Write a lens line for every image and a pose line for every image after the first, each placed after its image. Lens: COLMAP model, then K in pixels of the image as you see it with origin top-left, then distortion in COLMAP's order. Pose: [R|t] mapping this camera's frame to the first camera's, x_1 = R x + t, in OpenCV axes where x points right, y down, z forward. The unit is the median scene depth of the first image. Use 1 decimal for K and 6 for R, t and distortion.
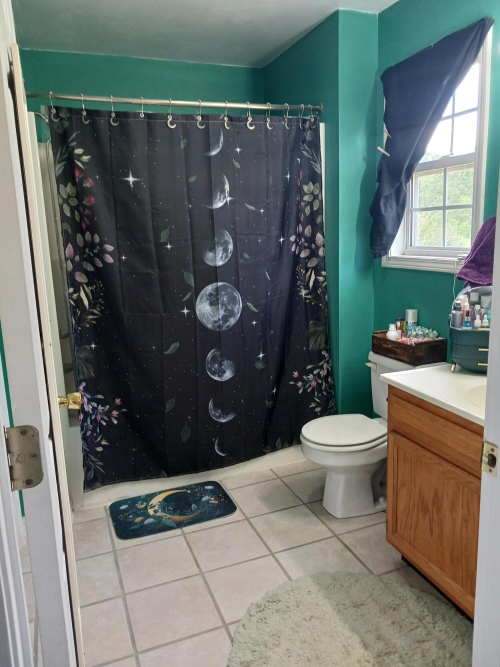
lens RADIAL K [[534.7, 0, 250.0], [0, 534.7, 333.5], [0, 0, 1]] dist [0.004690, -0.001038]
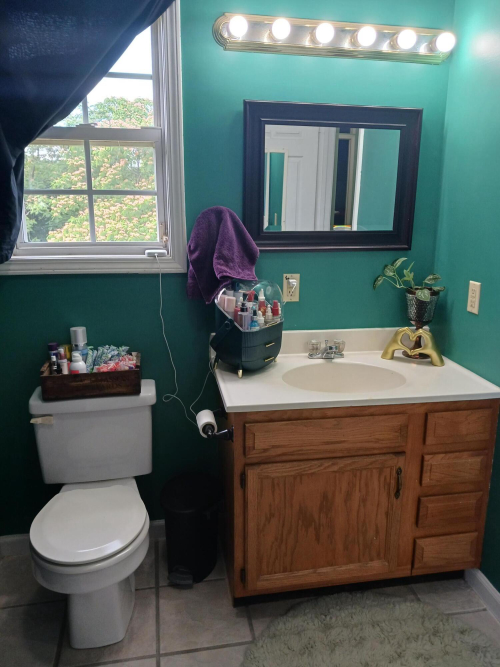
lens RADIAL K [[534.7, 0, 250.0], [0, 534.7, 333.5], [0, 0, 1]] dist [0.004690, -0.001038]
pose [[0.177716, -0.201057, 0.963324, -0.422814], [0.181353, 0.968831, 0.168750, -0.134040], [-0.967227, 0.144713, 0.208639, 0.691774]]
